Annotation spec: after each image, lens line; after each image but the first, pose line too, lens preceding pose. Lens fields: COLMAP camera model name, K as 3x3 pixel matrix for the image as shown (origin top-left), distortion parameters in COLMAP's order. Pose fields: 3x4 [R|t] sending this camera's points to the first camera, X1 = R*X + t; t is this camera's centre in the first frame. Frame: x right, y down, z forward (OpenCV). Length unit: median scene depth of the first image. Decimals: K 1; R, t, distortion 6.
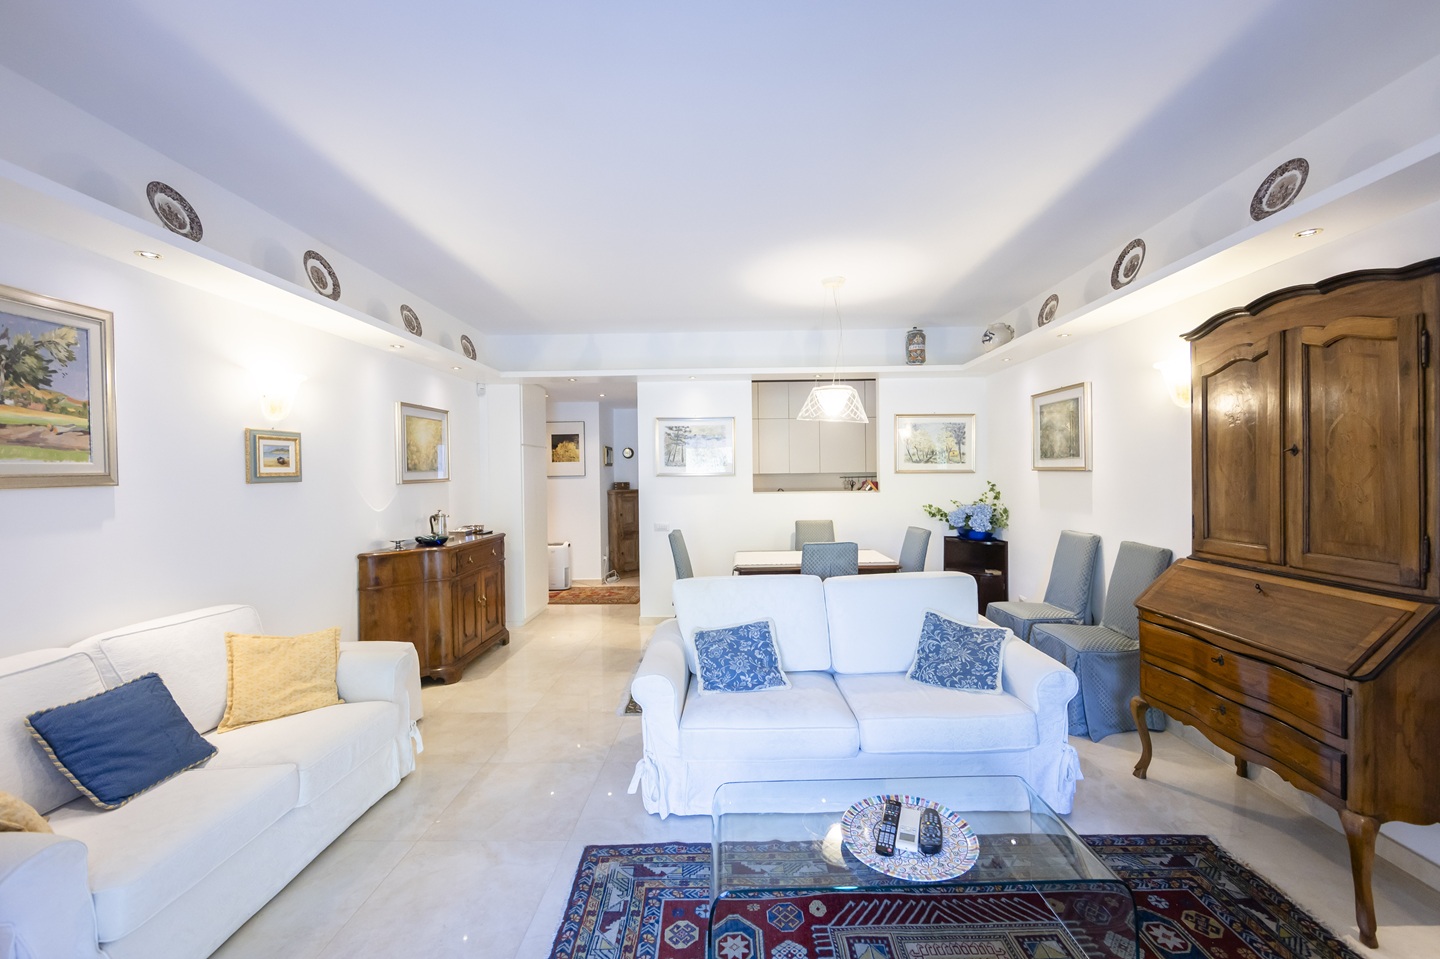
lens RADIAL K [[549.0, 0, 742.6], [0, 549.0, 477.2], [0, 0, 1]] dist [0.000065, -0.000070]
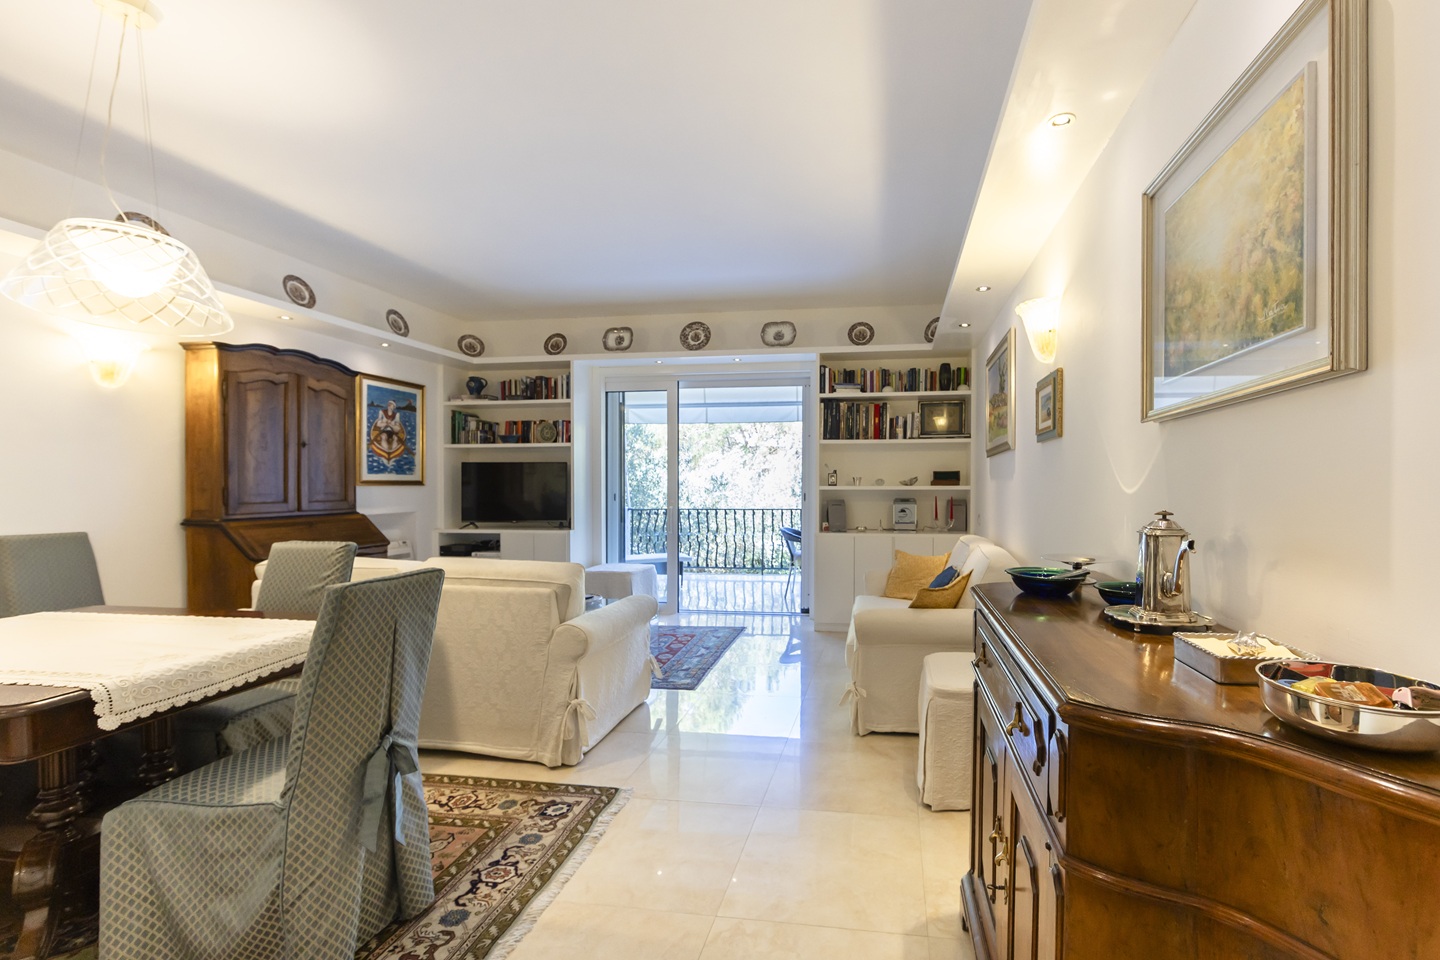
lens RADIAL K [[619.2, 0, 814.9], [0, 619.2, 485.0], [0, 0, 1]] dist [0.000089, -0.000049]
pose [[-0.989353, 0.012951, 0.144956, -0.639682], [0.014276, 0.999865, 0.008099, 0.062532], [-0.144831, 0.010082, -0.989405, 1.932461]]
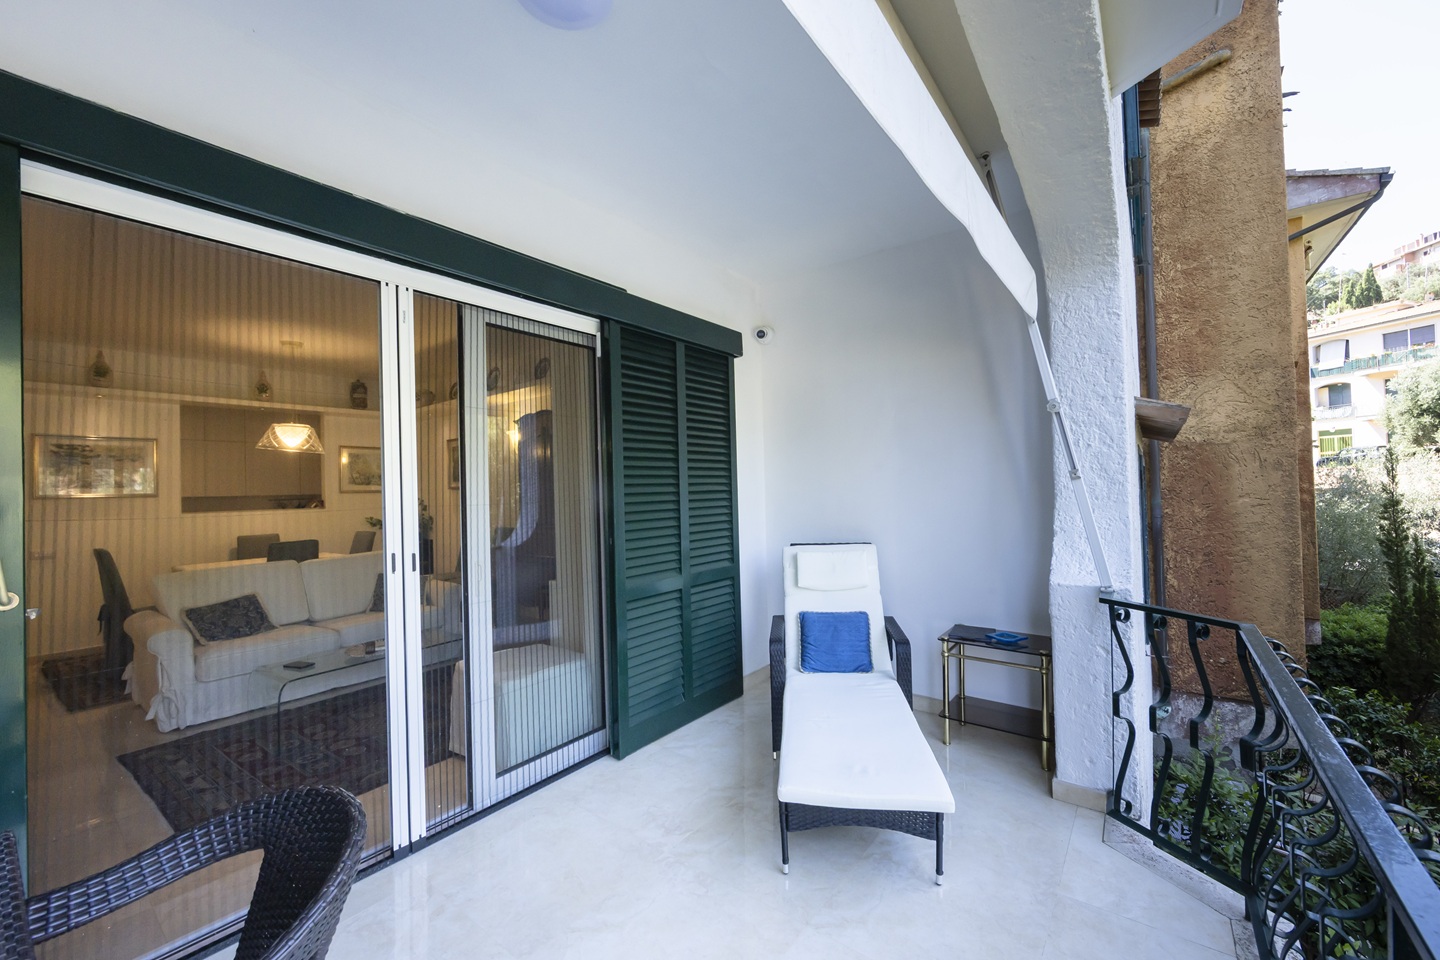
lens RADIAL K [[564.5, 0, 720.0], [0, 564.5, 480.0], [0, 0, 1]] dist [-0.001485, -0.000555]
pose [[0.613355, 0.009241, 0.789754, -0.364944], [0.029235, 0.998981, -0.034394, 0.058251], [-0.789266, 0.044185, 0.612459, -0.828097]]
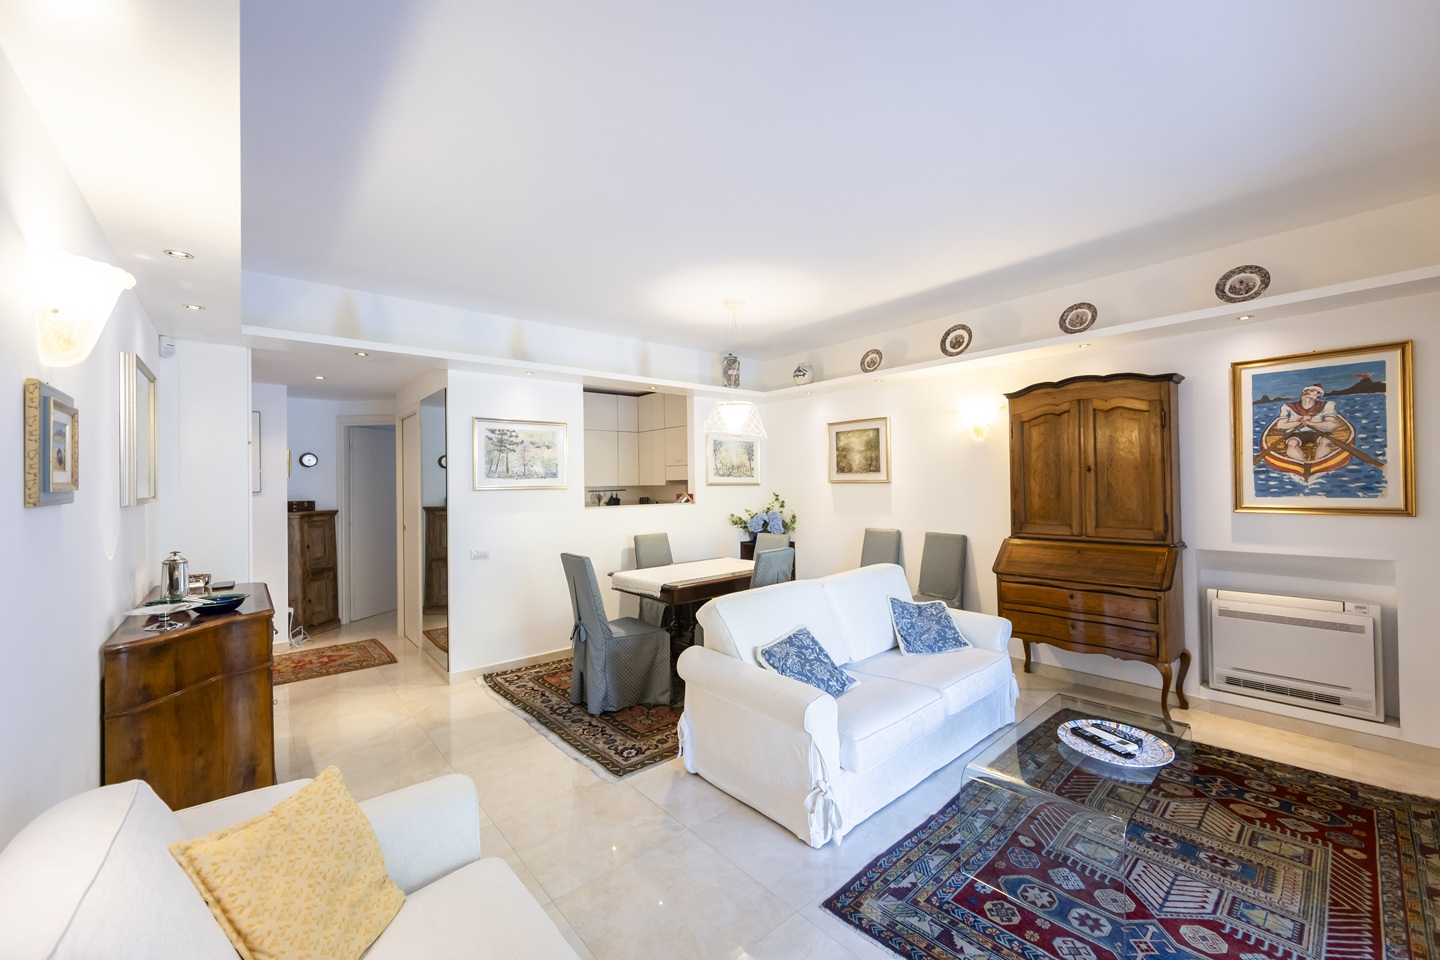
lens RADIAL K [[545.1, 0, 720.0], [0, 545.1, 480.0], [0, 0, 1]] dist [-0.002107, -0.000195]
pose [[0.766280, 0.003562, 0.642497, -0.705876], [0.011622, 0.999744, -0.019404, 0.004105], [-0.642401, 0.022336, 0.766043, 0.305102]]
